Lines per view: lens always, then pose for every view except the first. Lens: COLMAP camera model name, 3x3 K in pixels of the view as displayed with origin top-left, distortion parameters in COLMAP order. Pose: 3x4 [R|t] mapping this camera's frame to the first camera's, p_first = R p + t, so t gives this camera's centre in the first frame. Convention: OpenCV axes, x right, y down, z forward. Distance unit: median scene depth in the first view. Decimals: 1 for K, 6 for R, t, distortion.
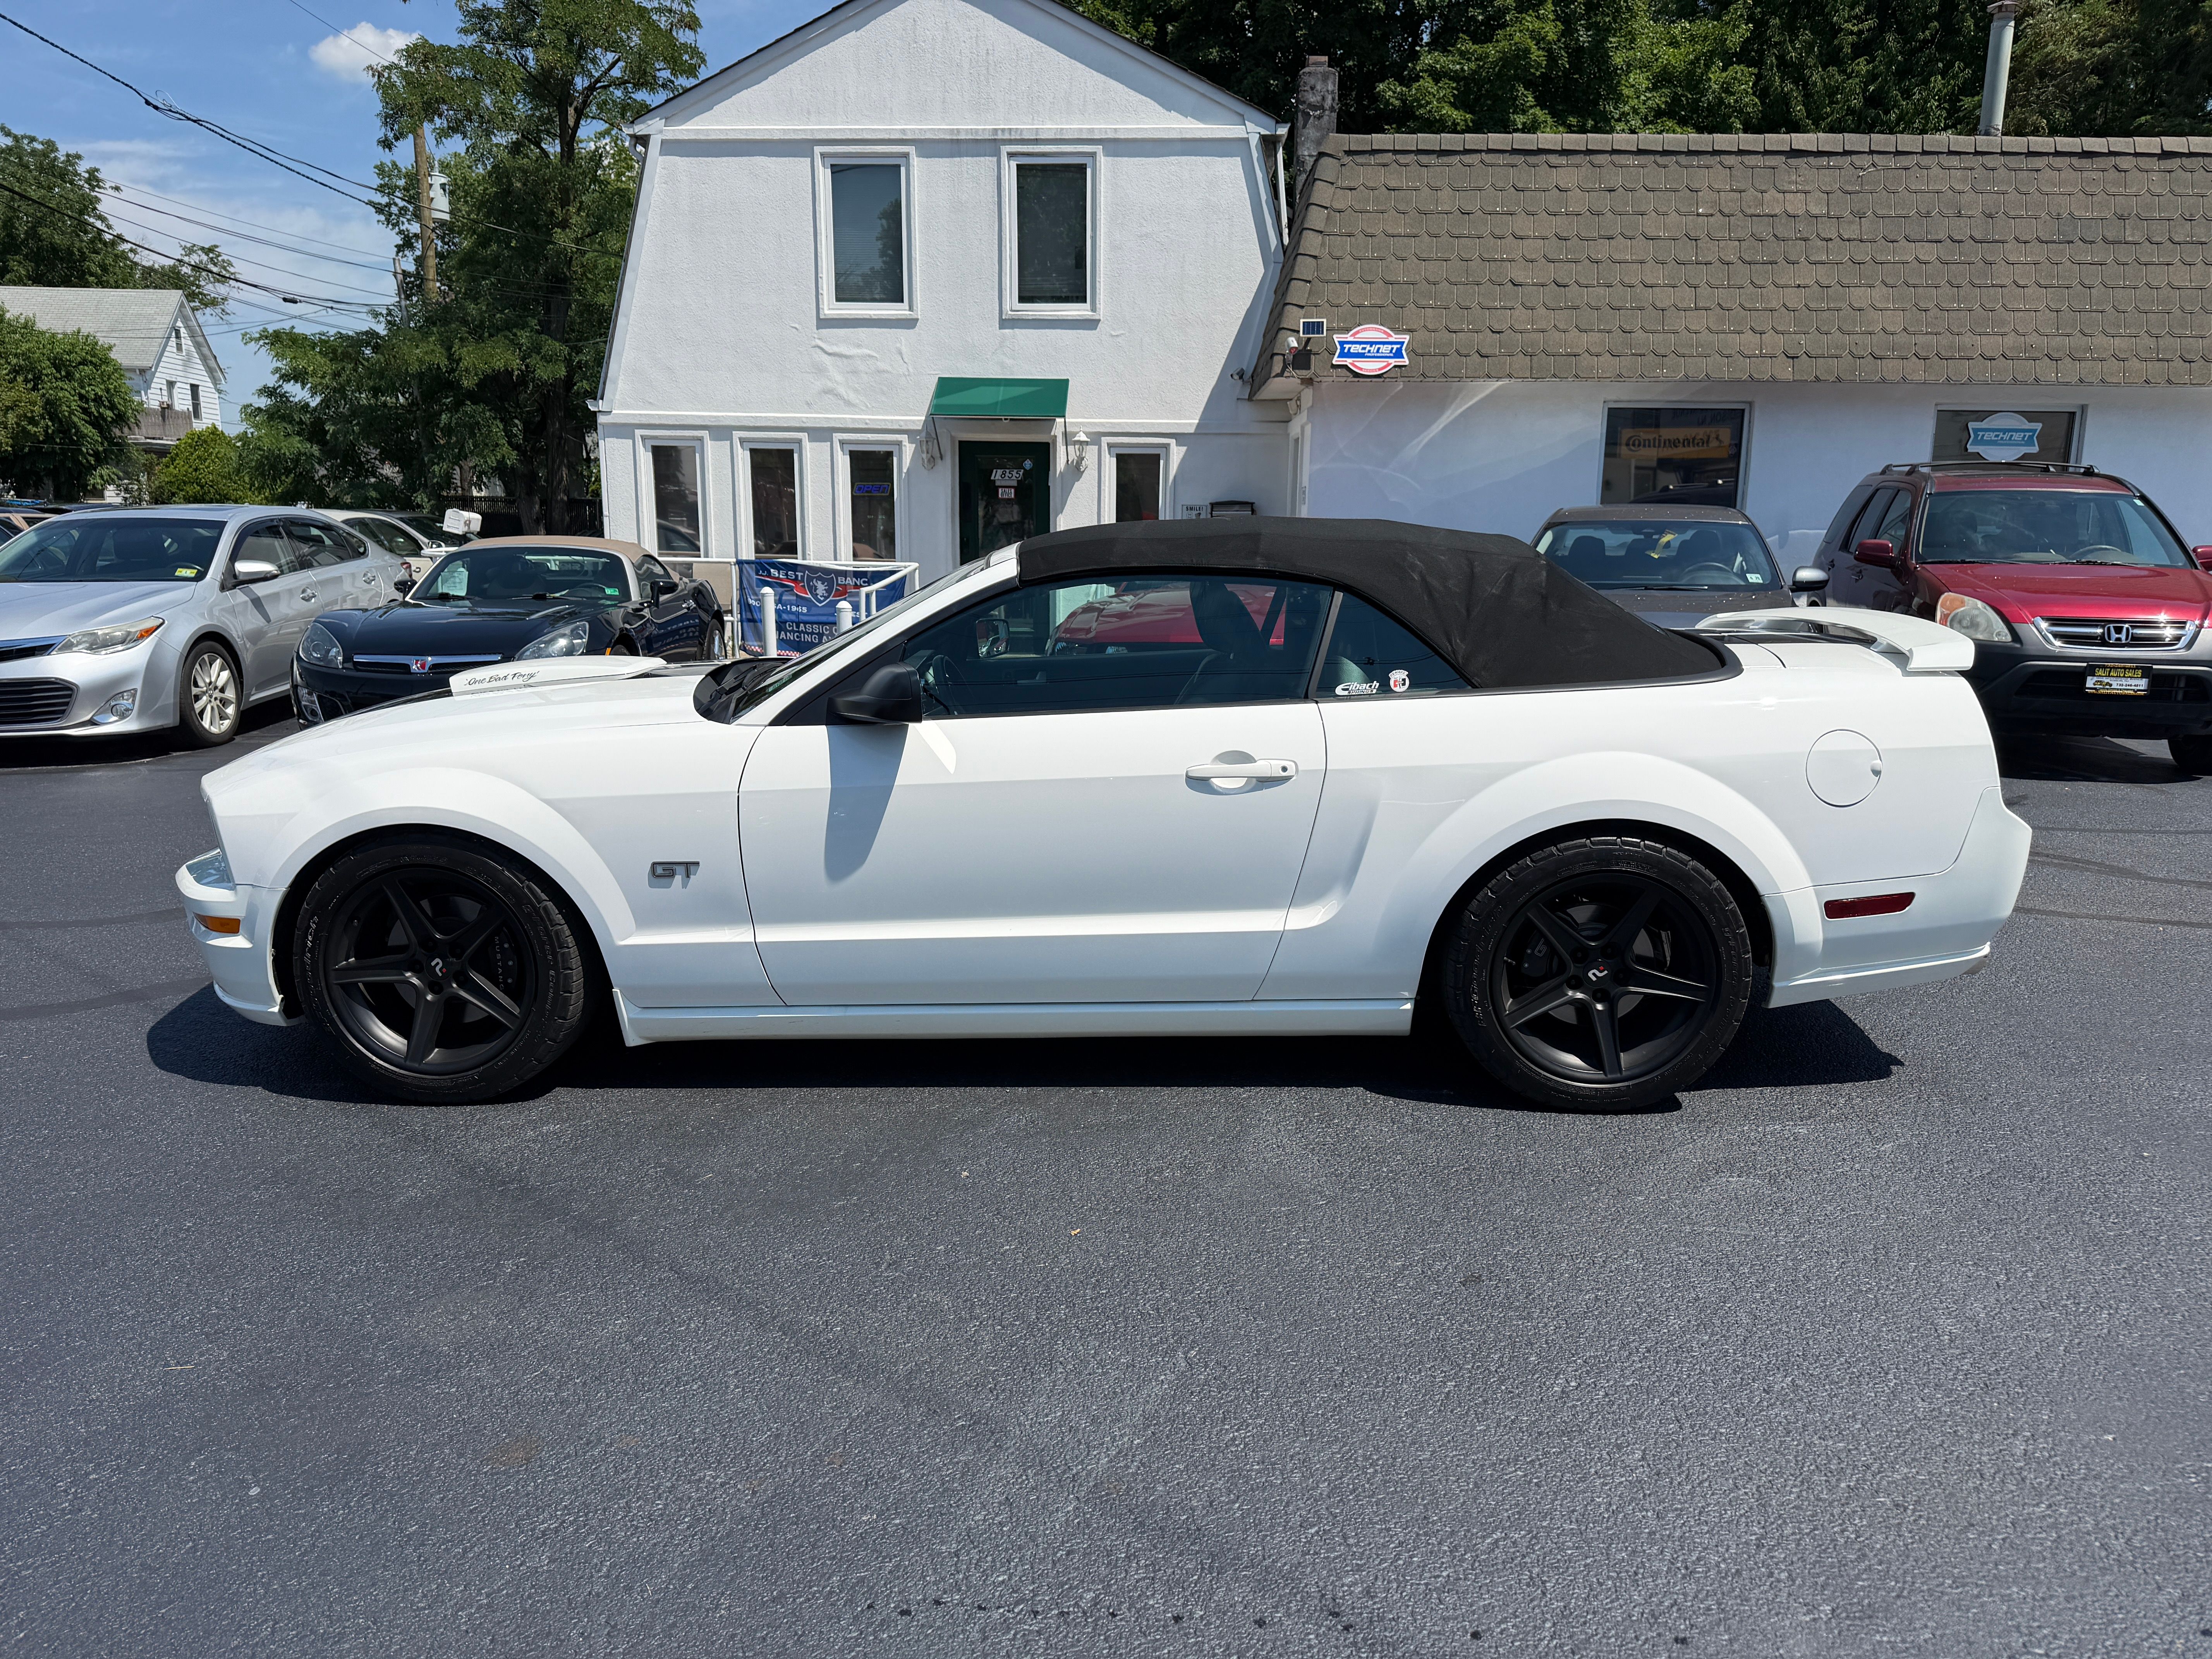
lens RADIAL K [[1561.1, 0, 1108.9], [0, 1561.1, 894.7], [0, 0, 1]] dist [-0.007929, -0.009037]
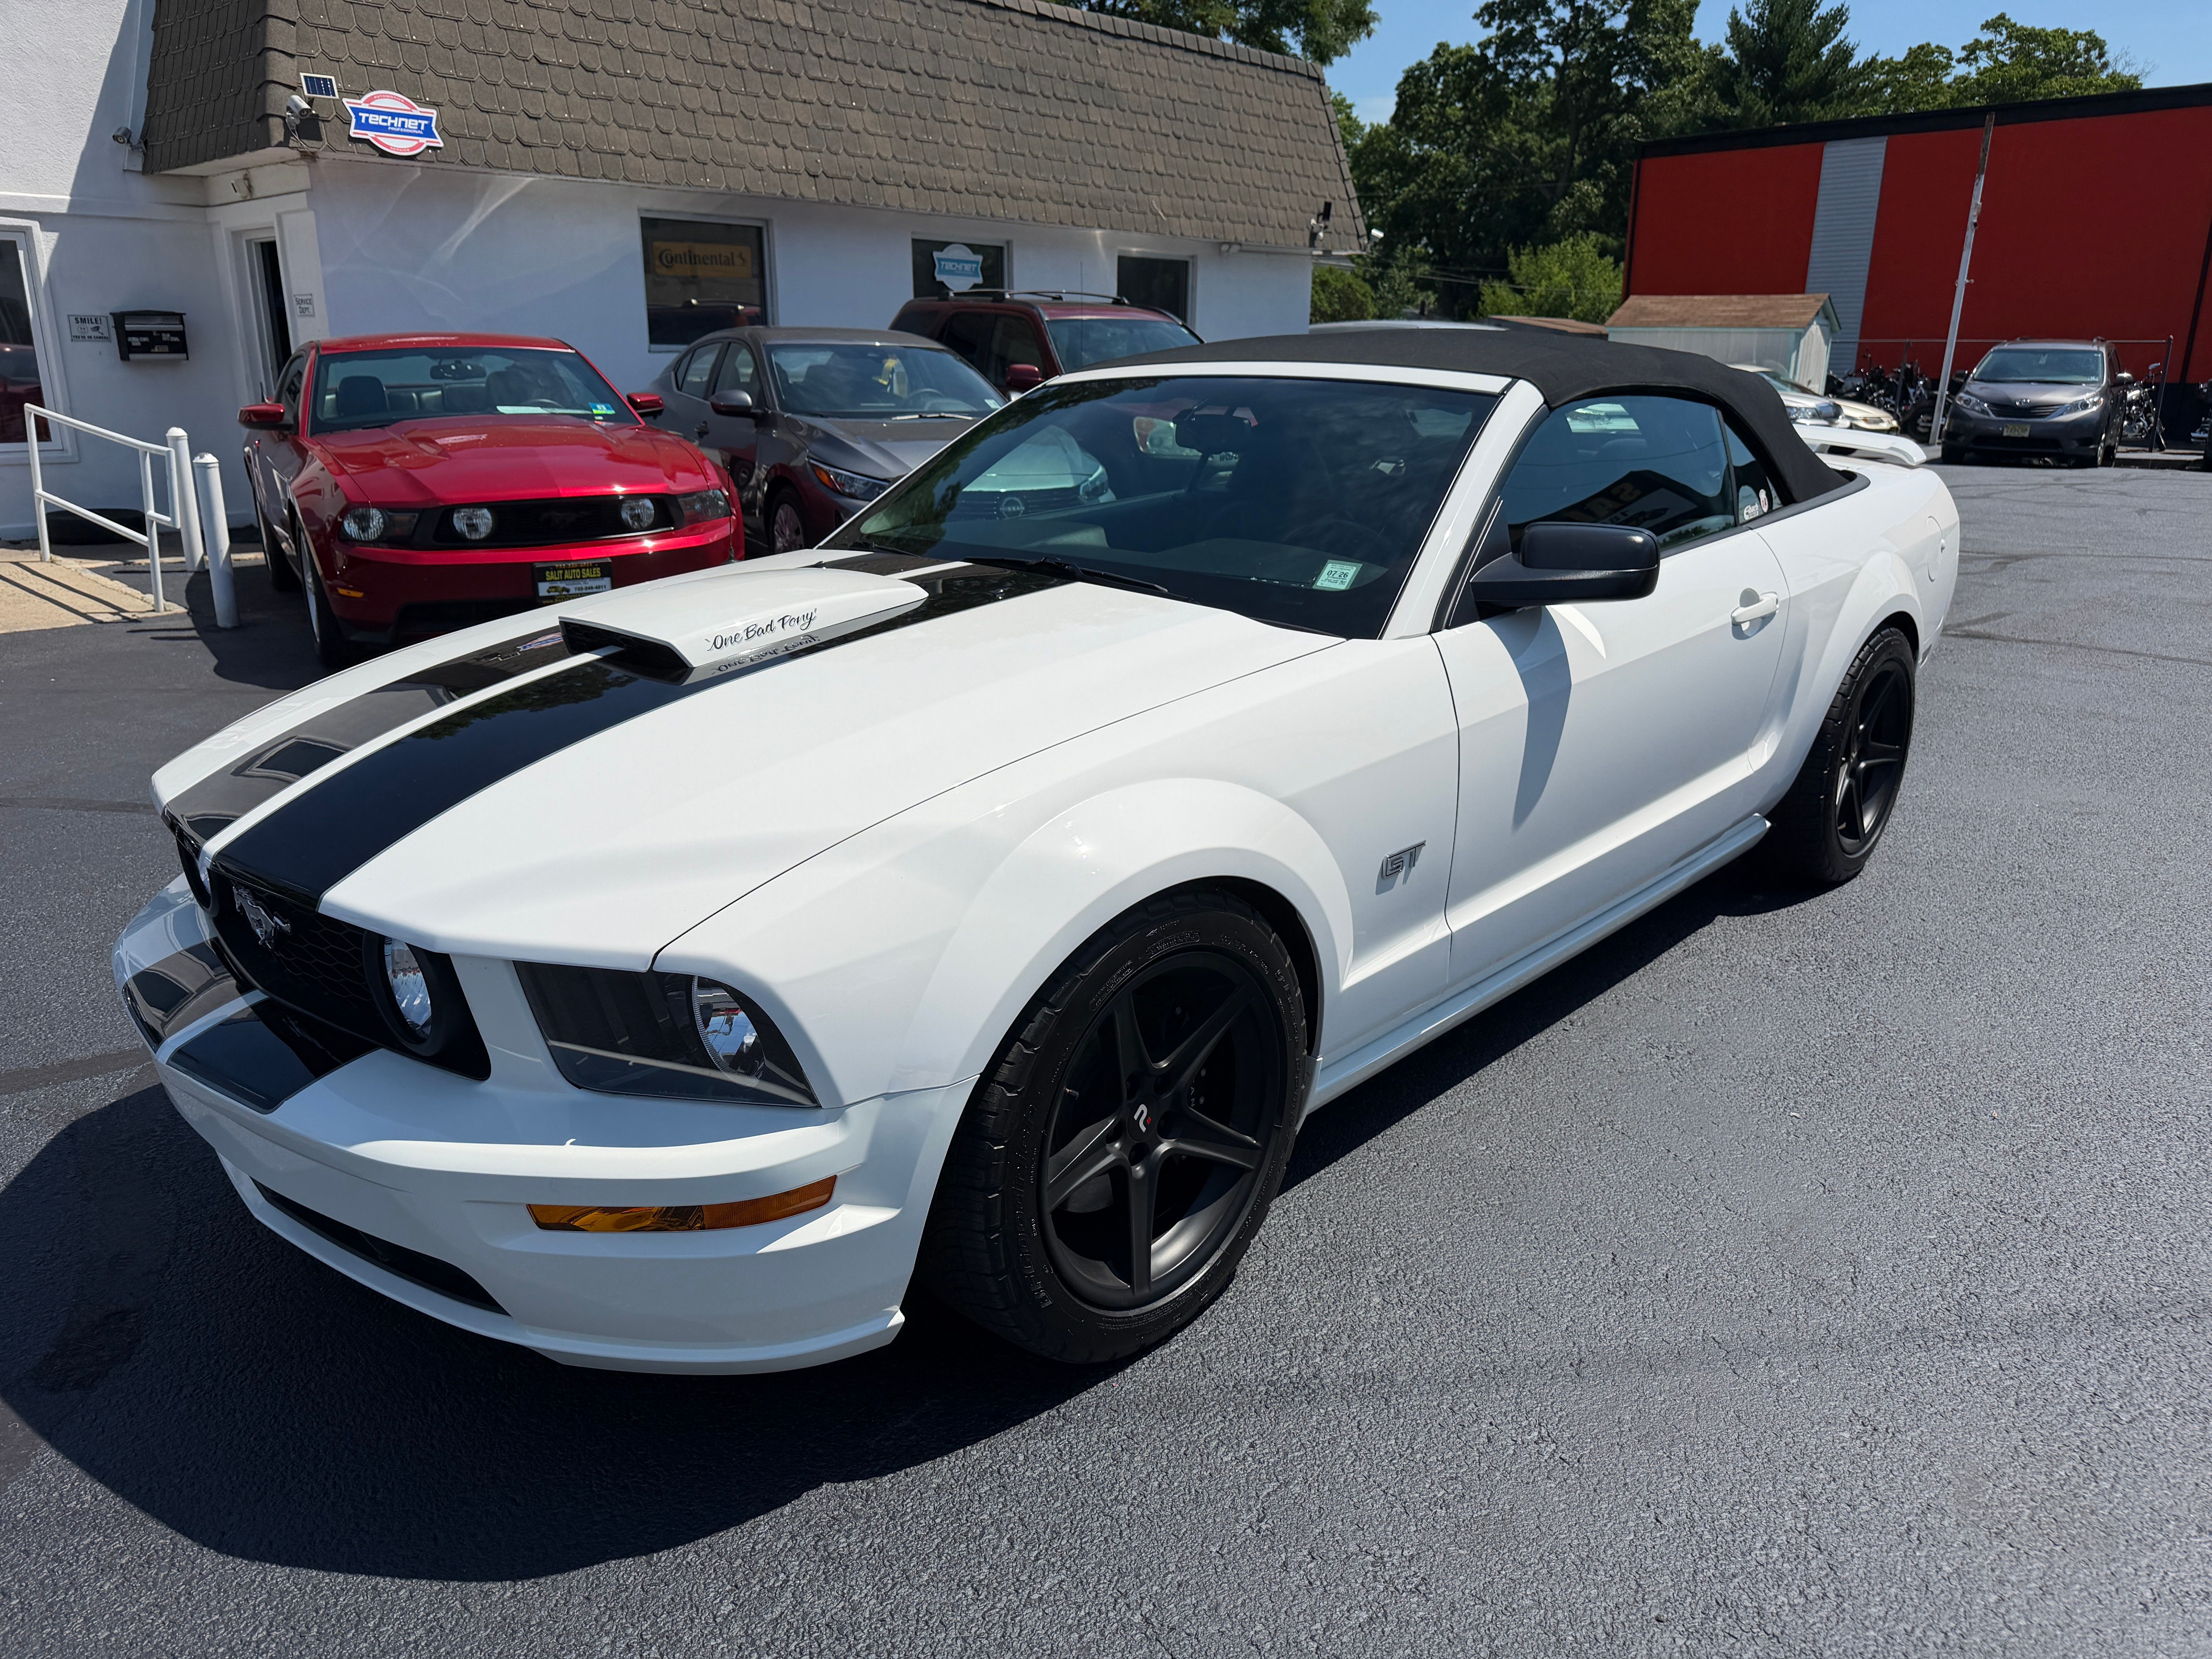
lens RADIAL K [[1597.4, 0, 1114.9], [0, 1597.4, 839.7], [0, 0, 1]] dist [-0.001668, -0.002723]
pose [[0.671791, -0.210050, 0.710335, -0.228817], [0.162923, 0.977369, 0.134930, -0.037041], [-0.722602, 0.025085, 0.690809, 0.163078]]
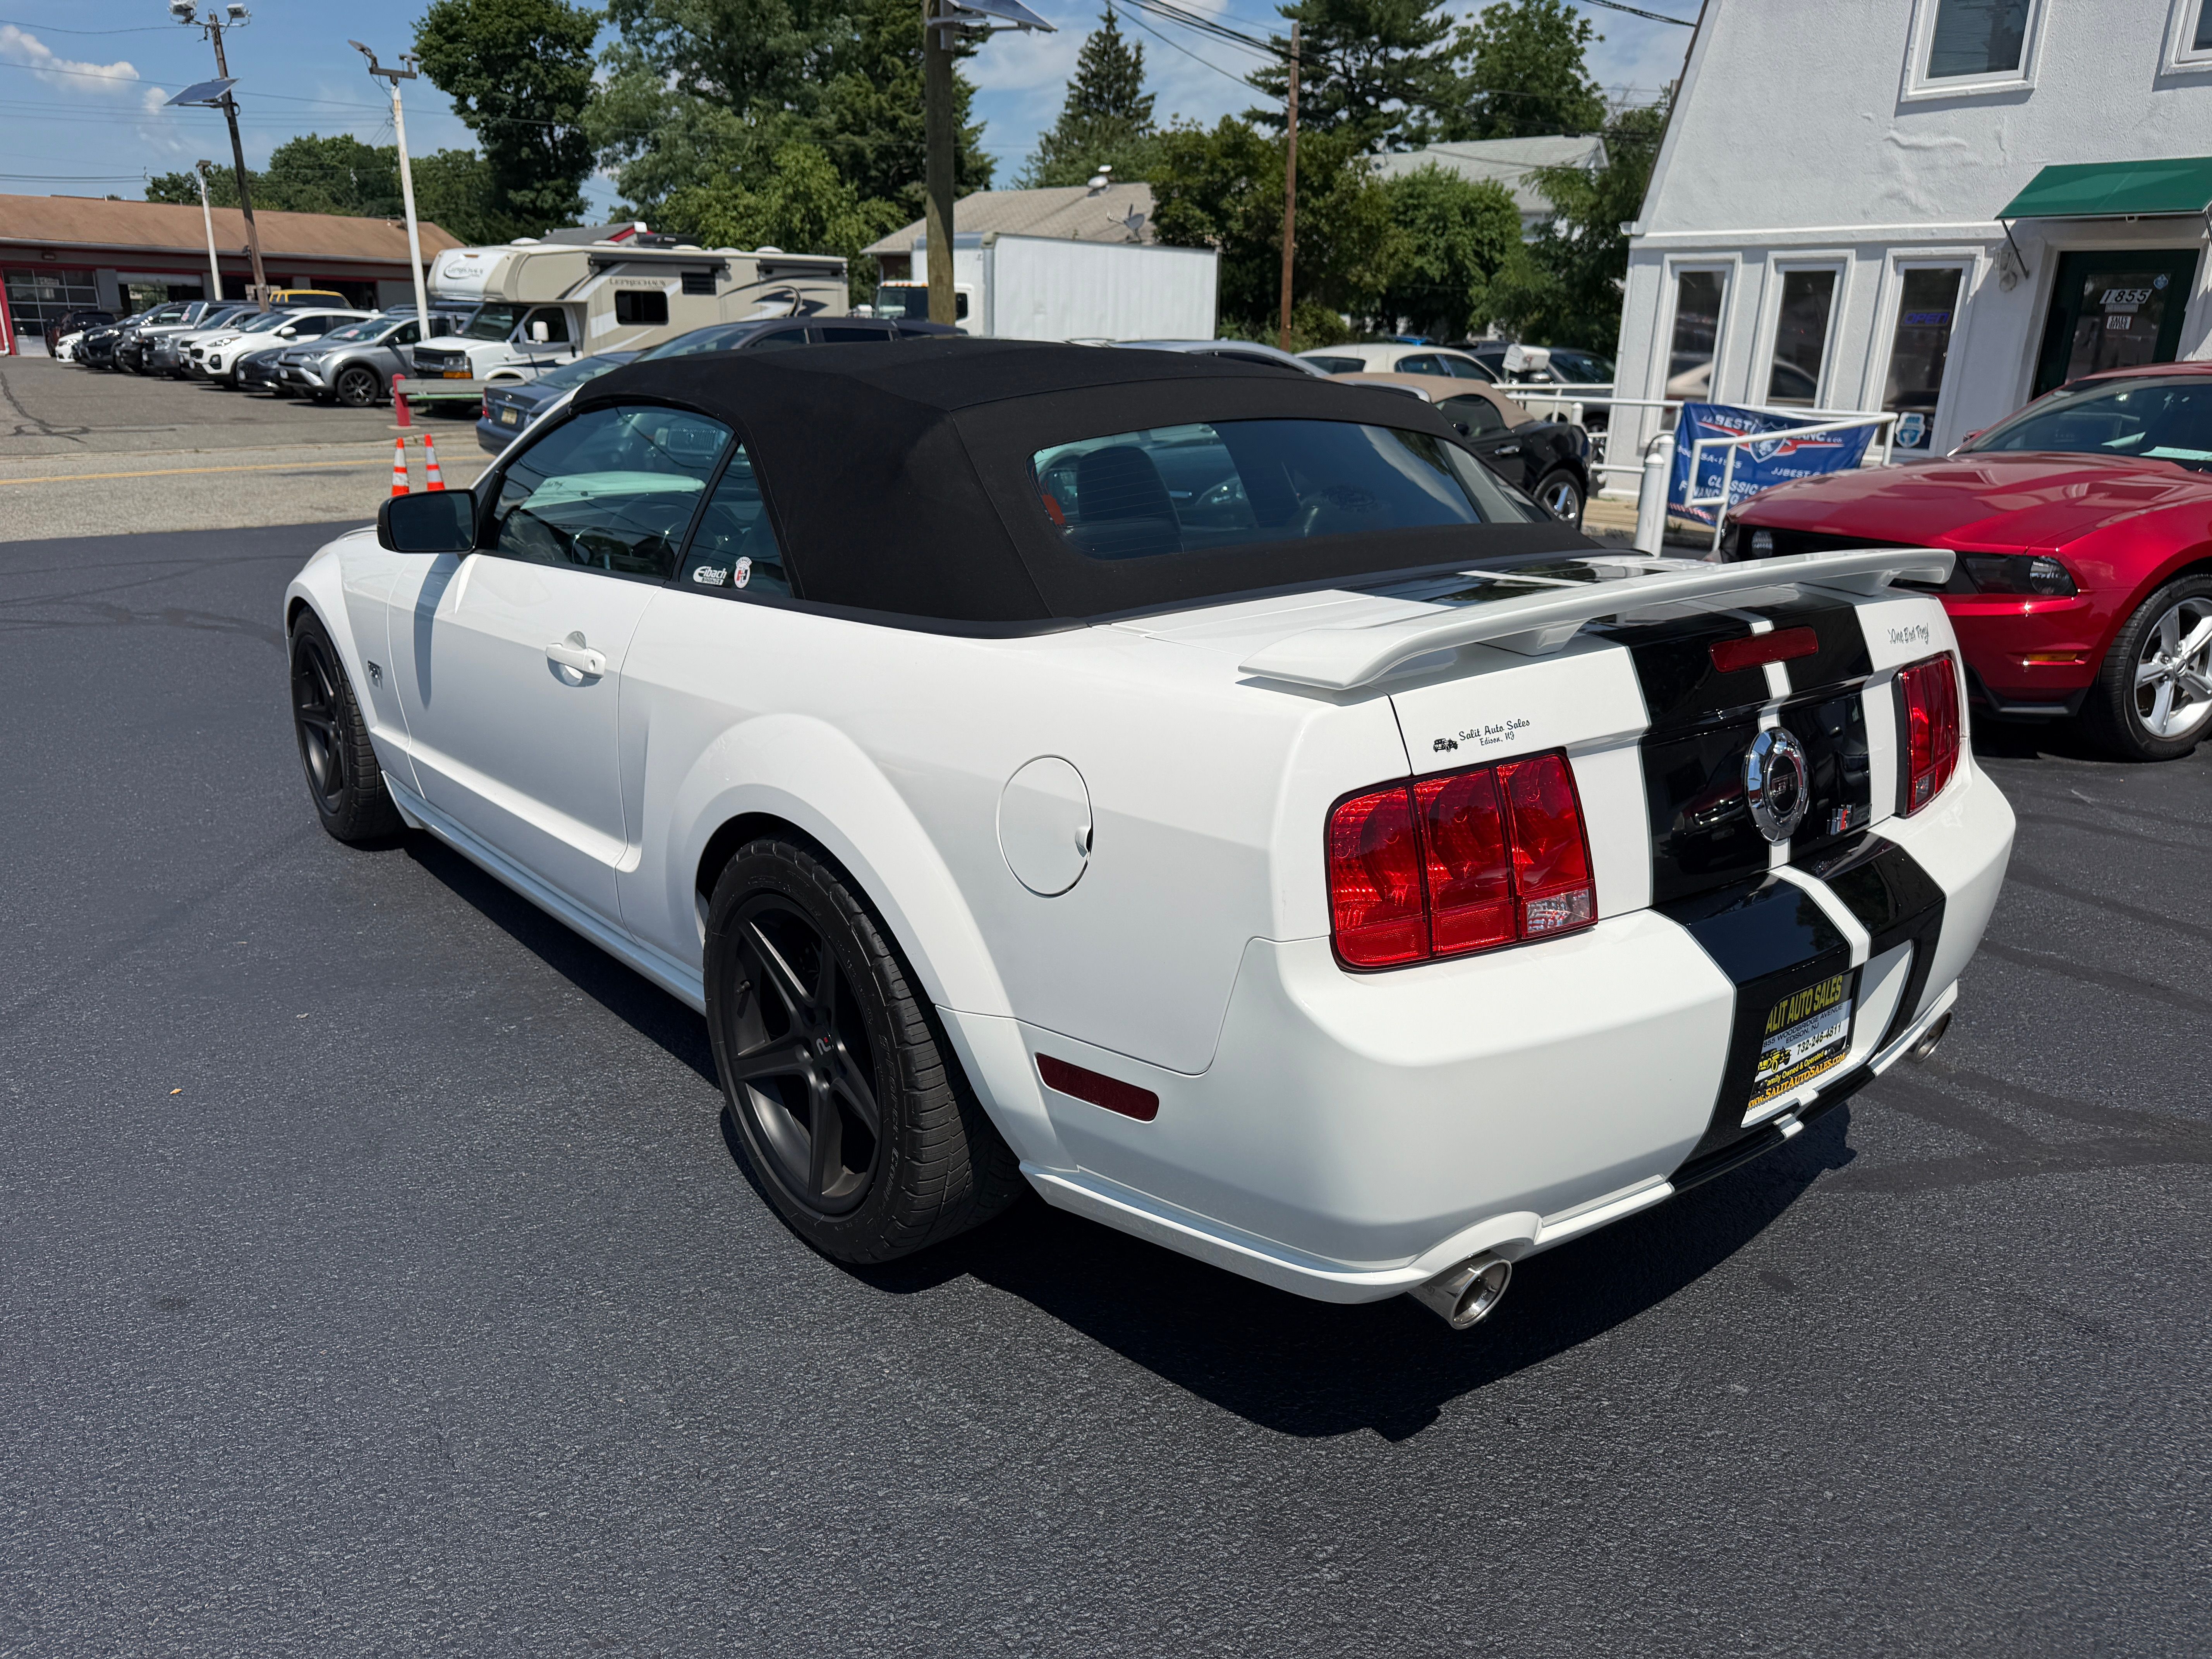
lens RADIAL K [[1577.8, 0, 1093.3], [0, 1577.8, 835.8], [0, 0, 1]] dist [0.001191, -0.007882]
pose [[0.645143, 0.226747, -0.729641, 0.246976], [-0.184236, 0.972939, 0.139455, -0.043411], [0.741517, 0.044458, 0.669460, 0.183790]]
